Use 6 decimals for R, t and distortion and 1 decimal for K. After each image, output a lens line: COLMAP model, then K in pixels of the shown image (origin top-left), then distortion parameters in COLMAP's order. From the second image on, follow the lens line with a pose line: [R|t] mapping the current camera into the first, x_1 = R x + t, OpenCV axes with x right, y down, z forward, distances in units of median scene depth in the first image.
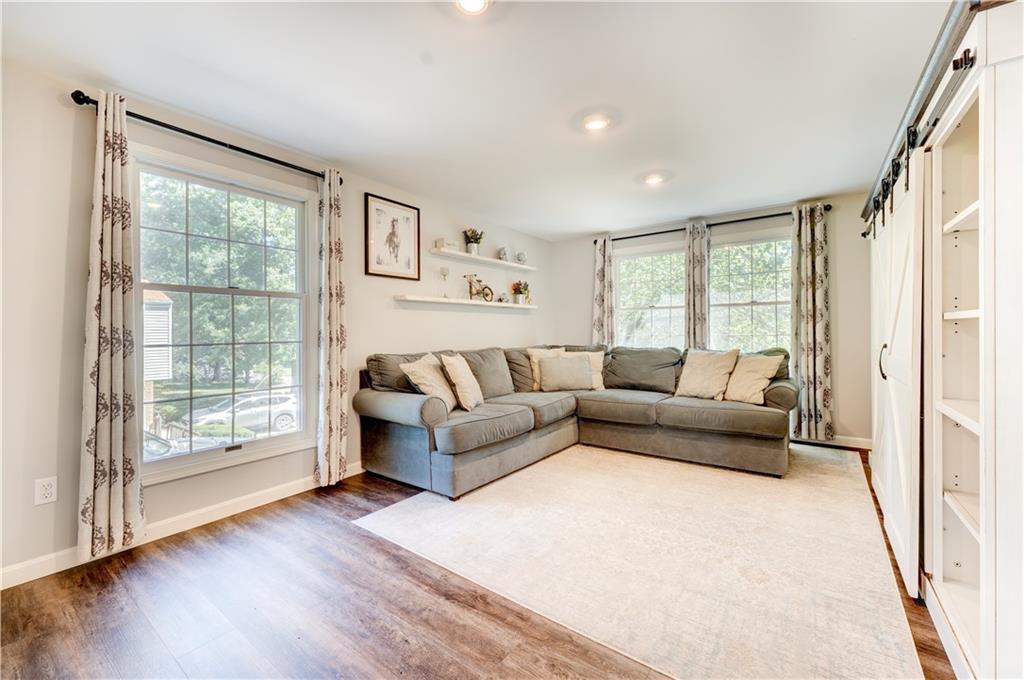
lens RADIAL K [[407.5, 0, 509.6], [0, 407.5, 334.1], [0, 0, 1]] dist [0.000884, 0.000112]
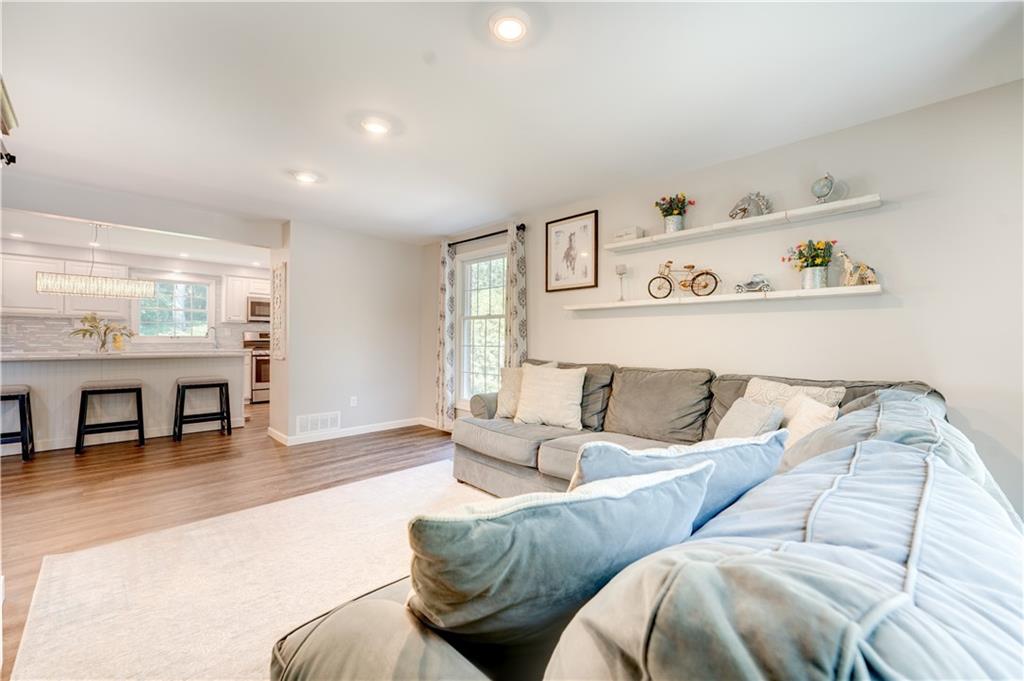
lens RADIAL K [[407.5, 0, 510.6], [0, 407.5, 338.0], [0, 0, 1]] dist [0.000884, 0.000112]
pose [[-0.139253, 0.011788, -0.990187, 0.777167], [-0.004447, 0.999912, 0.012529, -0.025598], [0.990247, 0.006148, -0.139188, 0.988059]]
